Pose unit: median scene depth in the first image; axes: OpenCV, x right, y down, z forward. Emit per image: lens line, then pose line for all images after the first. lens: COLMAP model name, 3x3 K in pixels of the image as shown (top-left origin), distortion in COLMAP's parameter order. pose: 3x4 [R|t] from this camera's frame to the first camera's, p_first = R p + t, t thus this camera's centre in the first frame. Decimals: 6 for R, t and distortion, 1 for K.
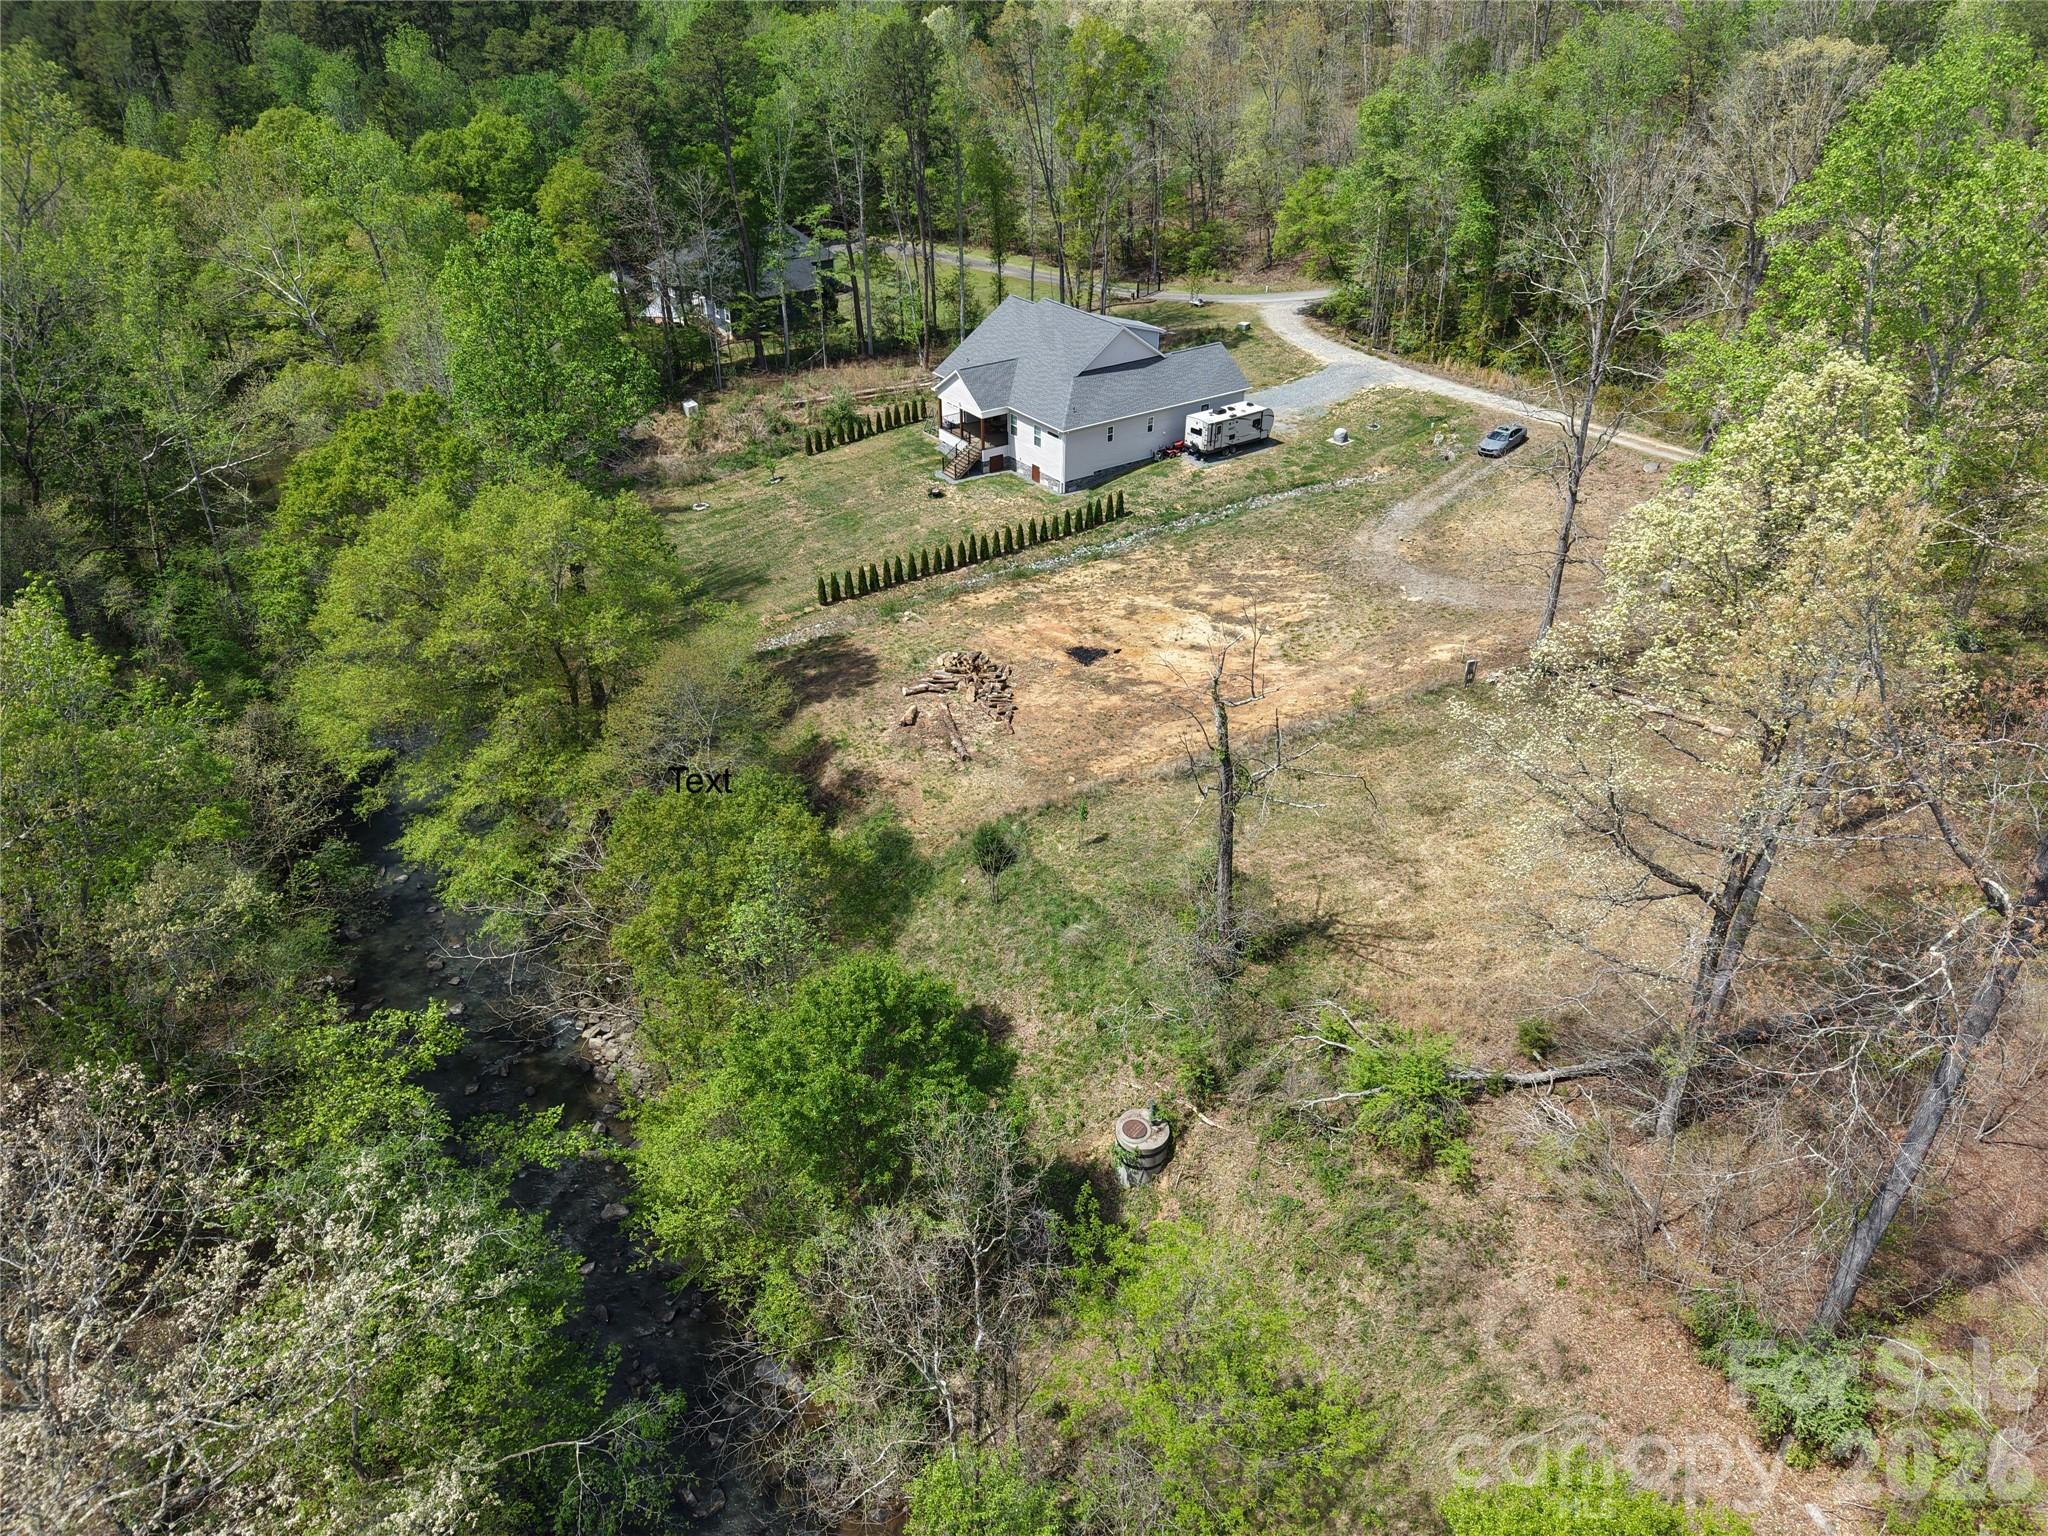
lens RADIAL K [[1393.0, 0, 1023.3], [0, 1393.0, 763.5], [0, 0, 1]] dist [0.035791, -0.040983]
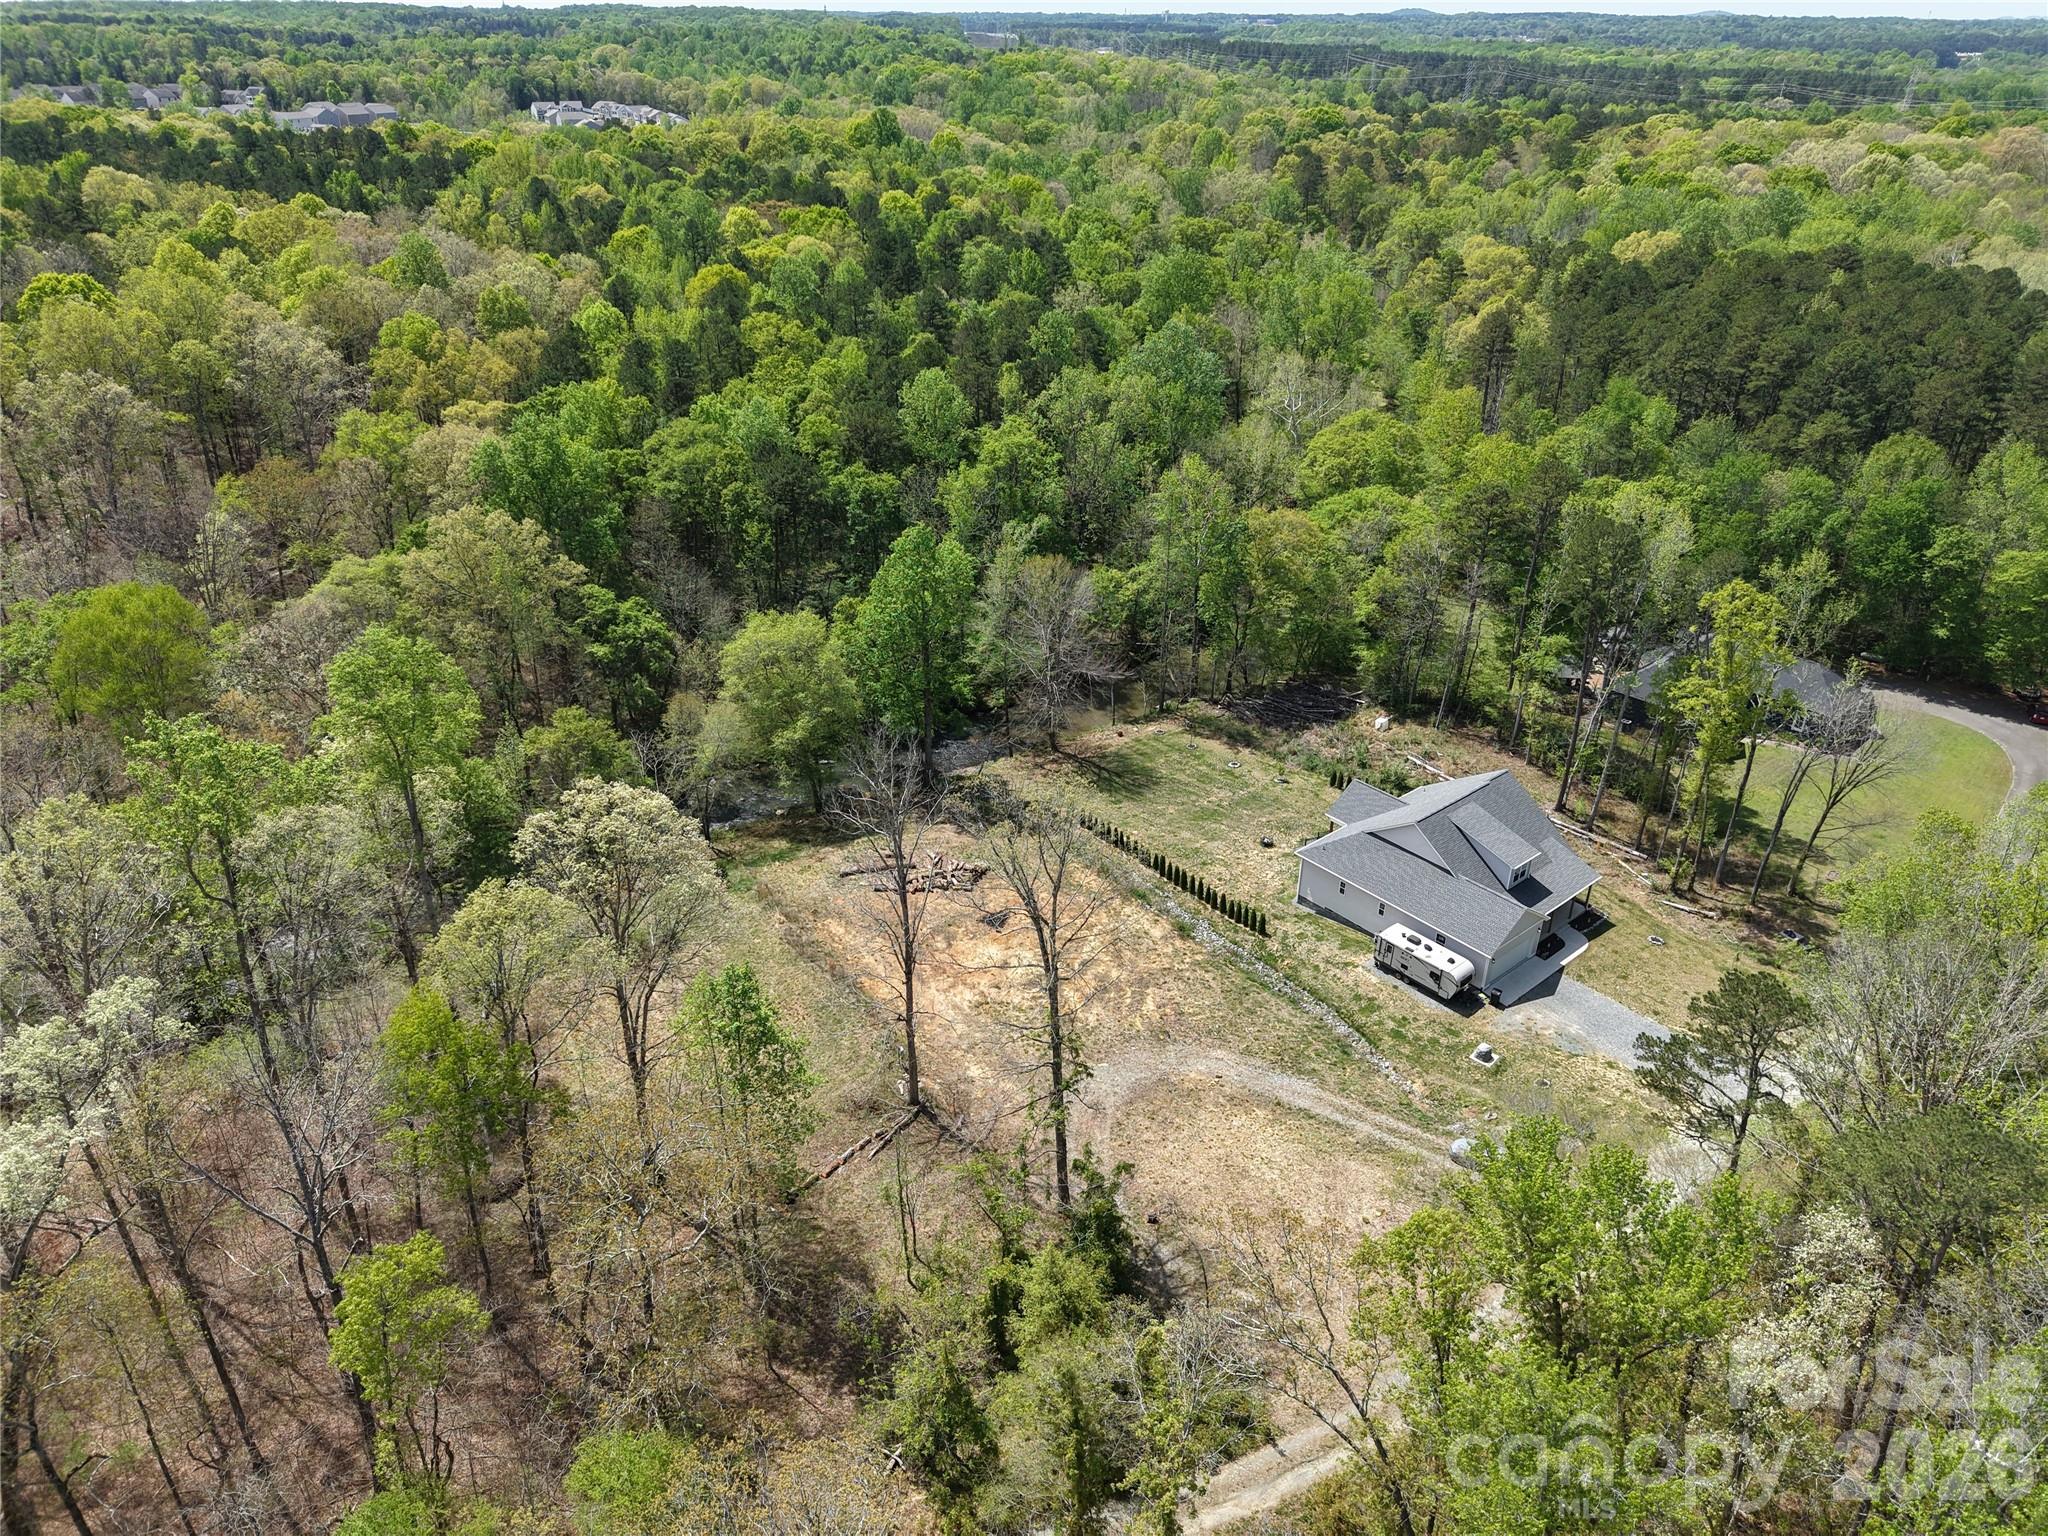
lens RADIAL K [[1393.0, 0, 1021.4], [0, 1393.0, 758.3], [0, 0, 1]] dist [0.035791, -0.040983]
pose [[0.082146, 0.480313, -0.873242, 1.166778], [-0.531014, 0.762565, 0.369484, -0.717239], [0.843372, 0.433352, 0.317694, 0.477081]]
